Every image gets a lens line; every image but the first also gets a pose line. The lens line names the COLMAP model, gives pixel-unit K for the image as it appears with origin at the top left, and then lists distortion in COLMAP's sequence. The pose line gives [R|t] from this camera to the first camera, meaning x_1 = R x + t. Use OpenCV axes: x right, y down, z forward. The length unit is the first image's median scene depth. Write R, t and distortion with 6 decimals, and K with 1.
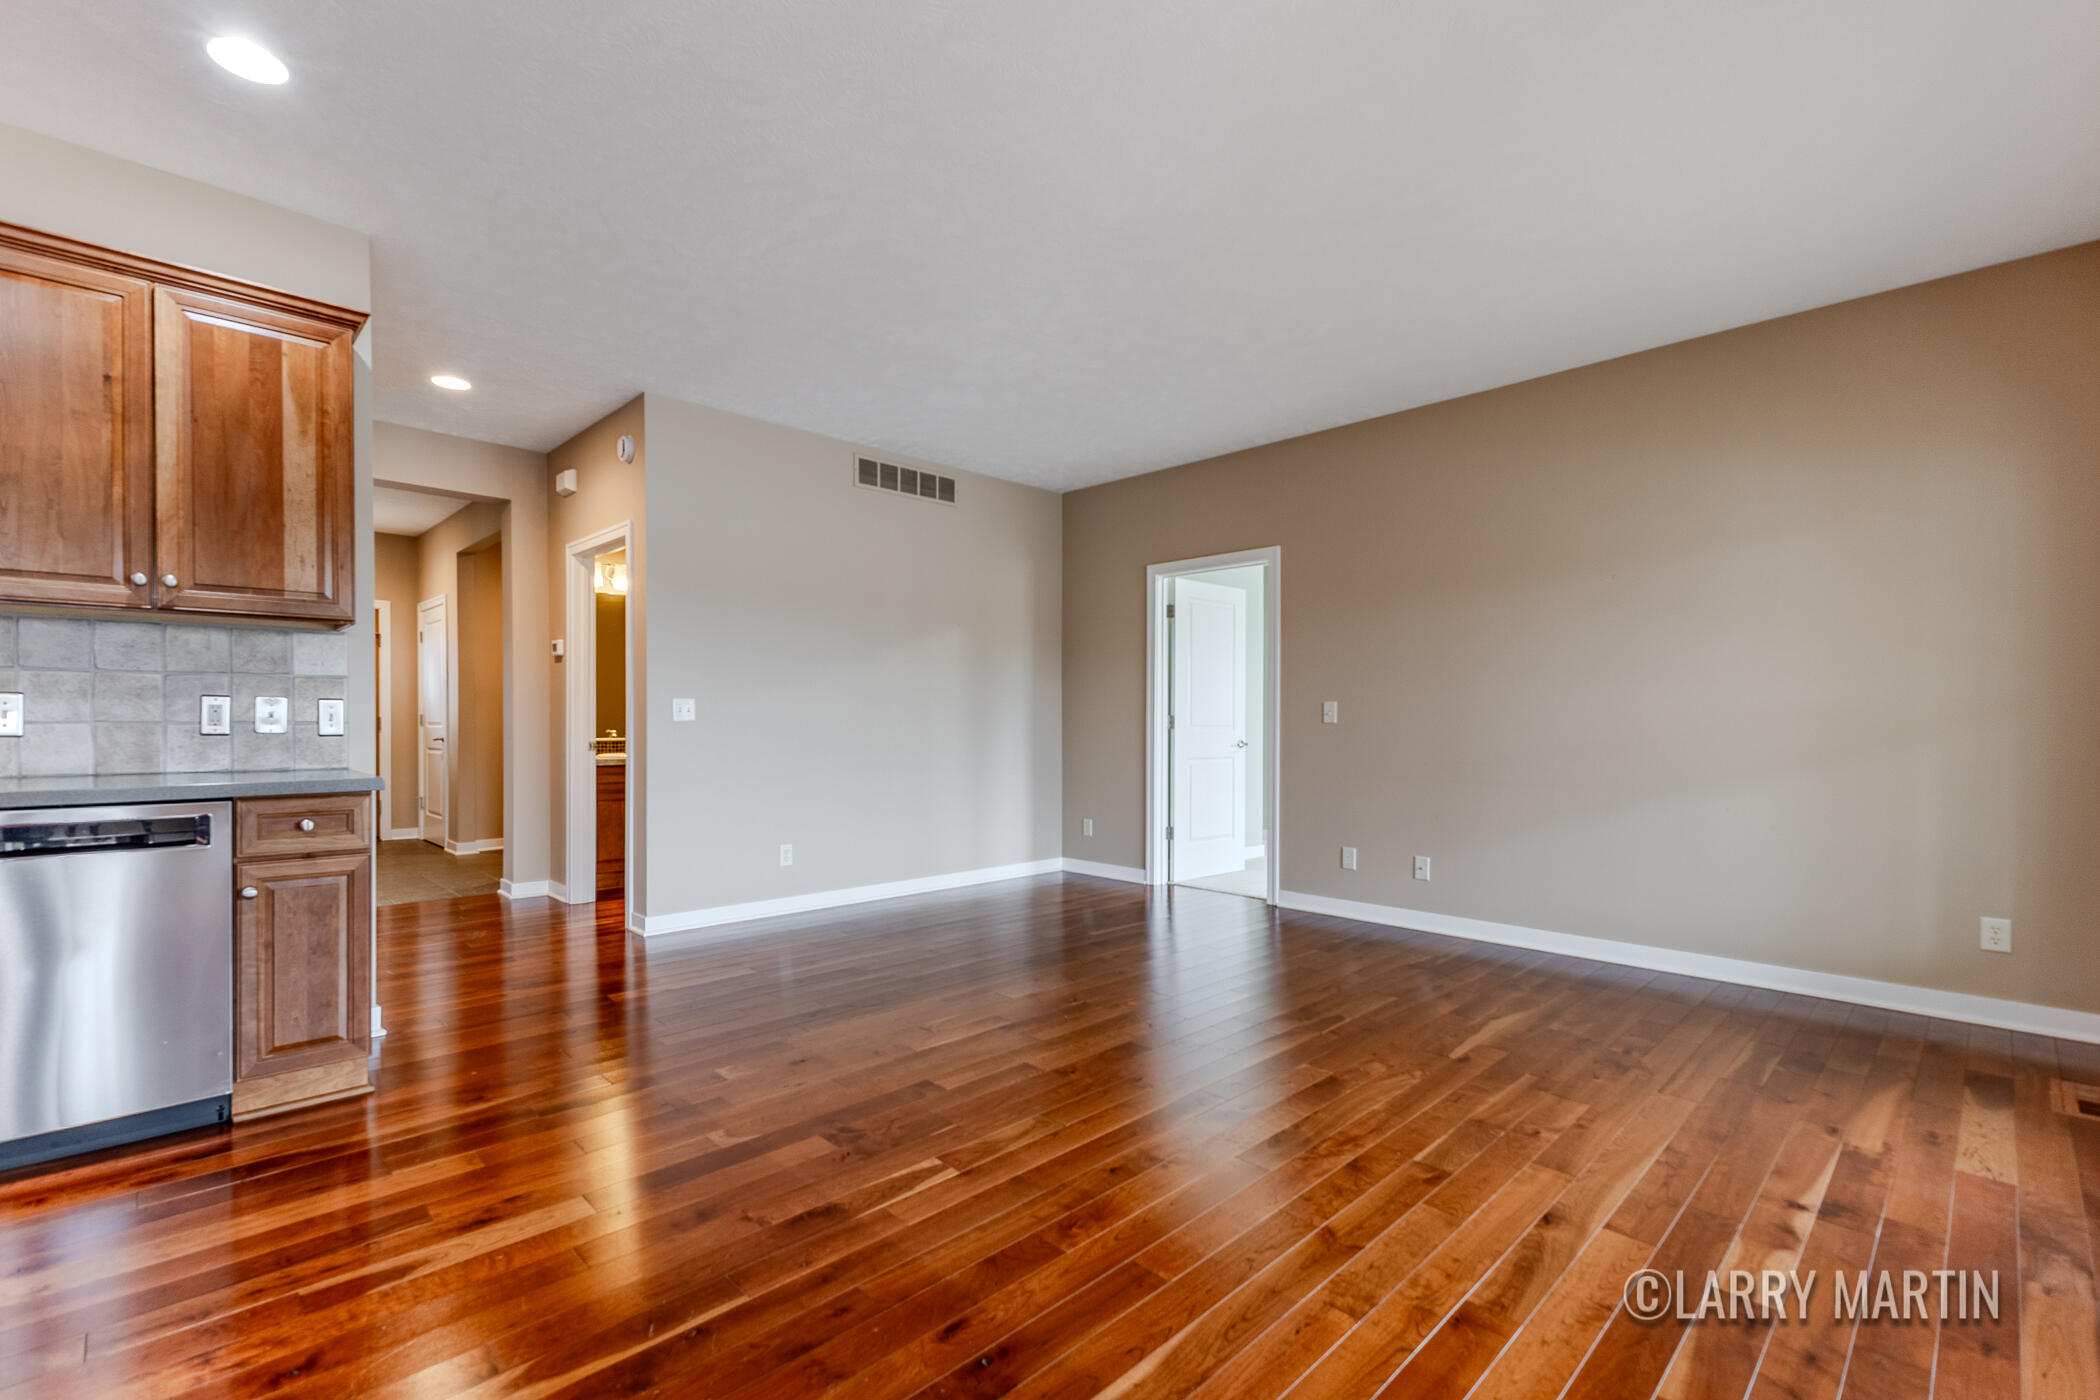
lens RADIAL K [[928.9, 0, 1032.9], [0, 928.9, 710.1], [0, 0, 1]] dist [0.018218, -0.006241]
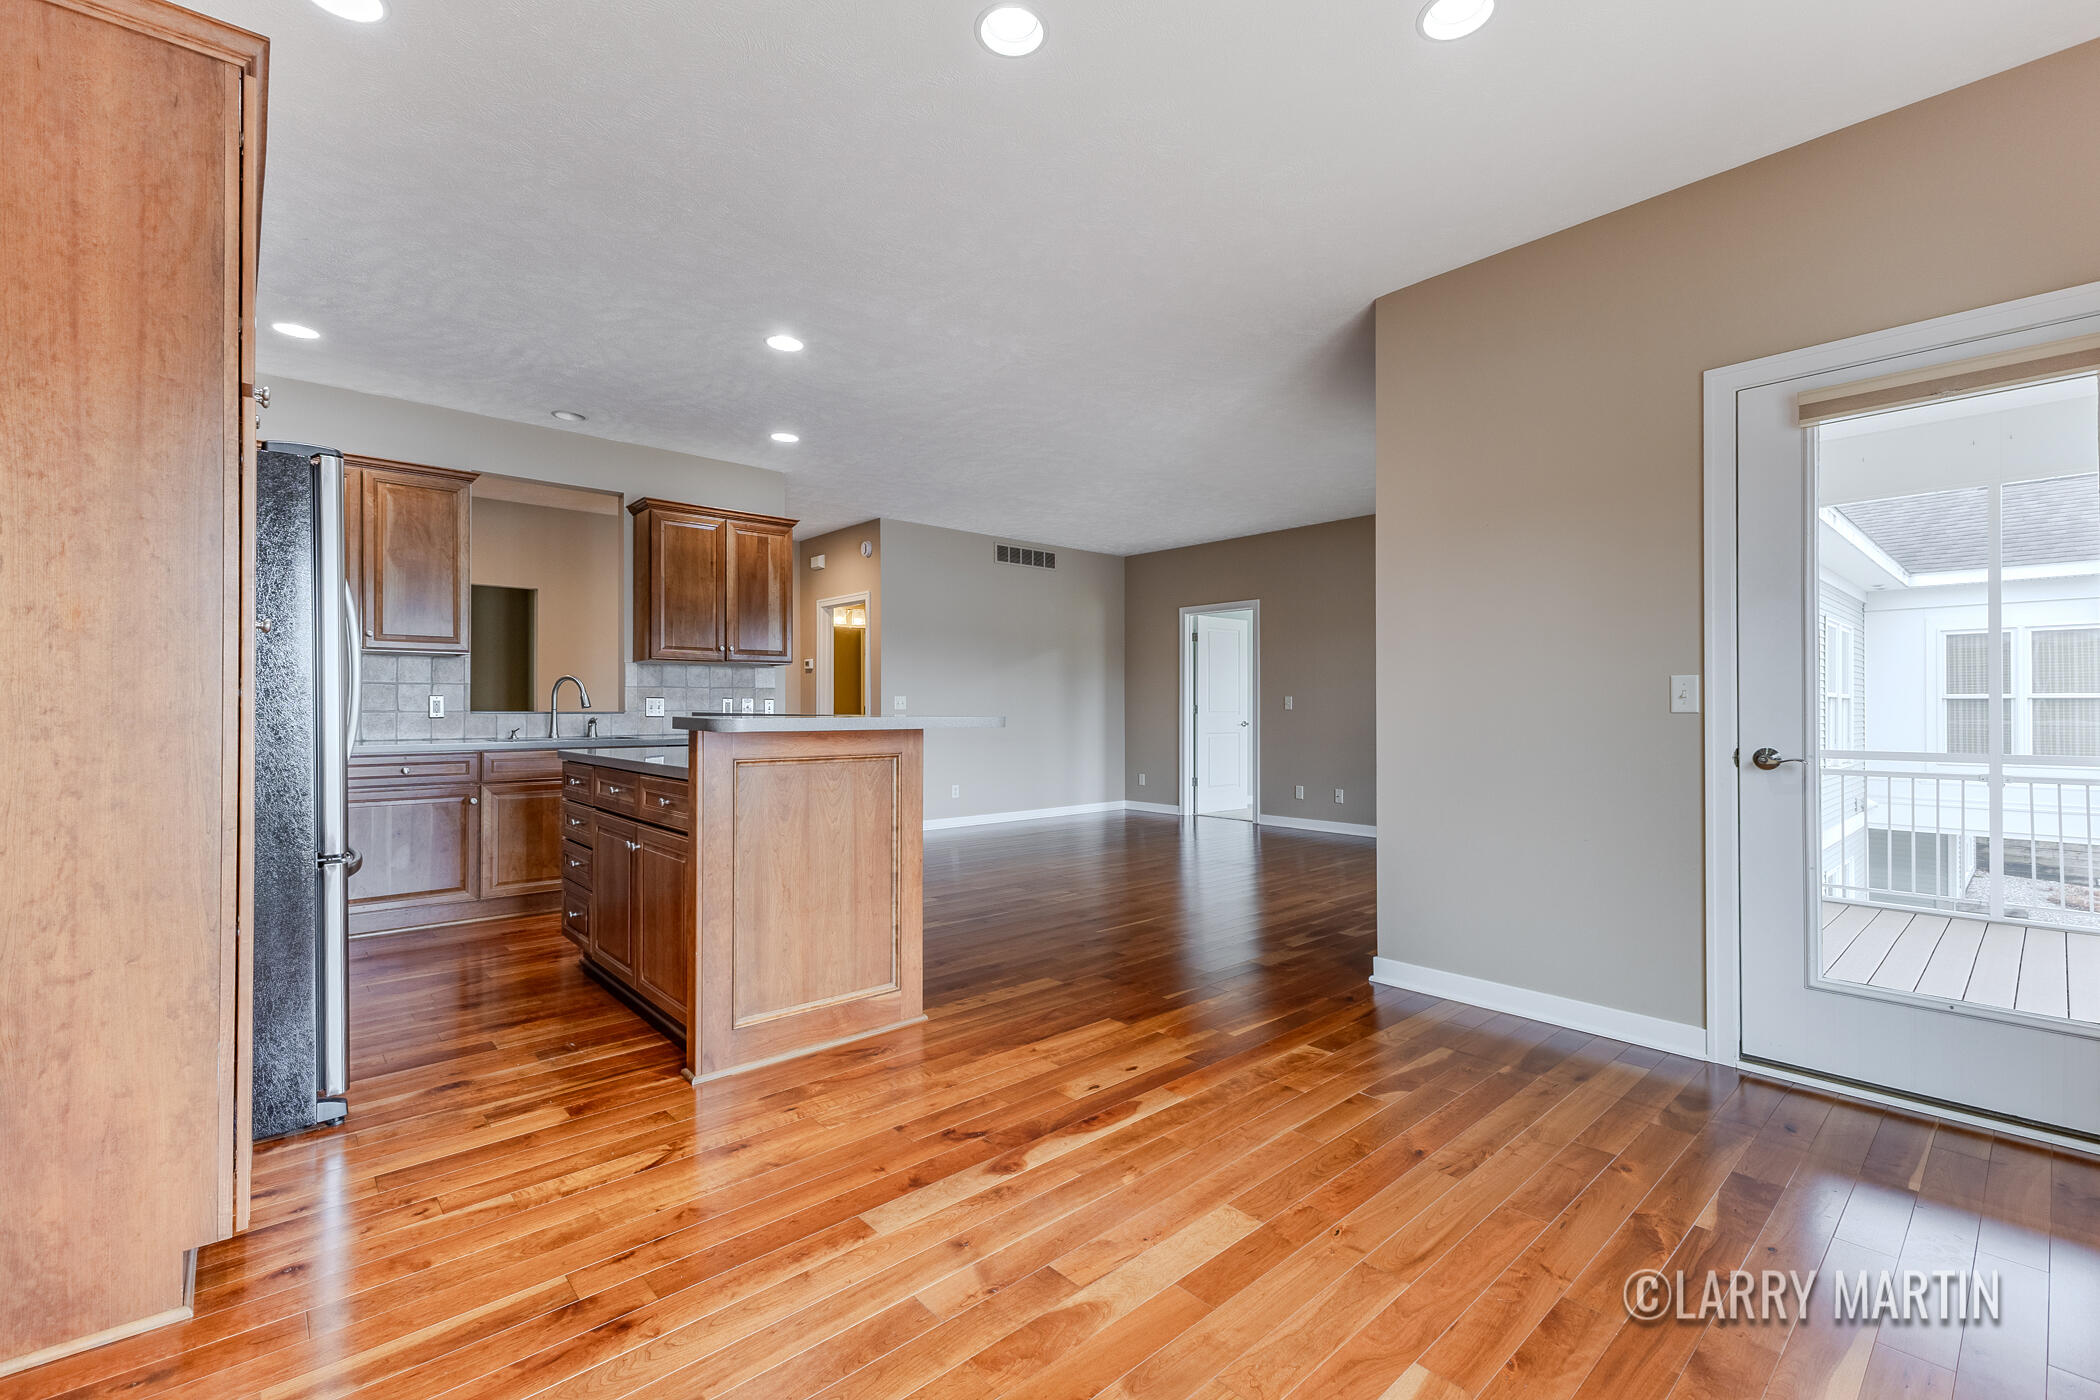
lens RADIAL K [[902.5, 0, 1092.9], [0, 902.5, 697.5], [0, 0, 1]] dist [0.000328, -0.005487]
pose [[0.999967, -0.002071, -0.007851, -0.009997], [0.002065, 0.999998, -0.000748, -0.006558], [0.007853, 0.000731, 0.999969, -0.546836]]
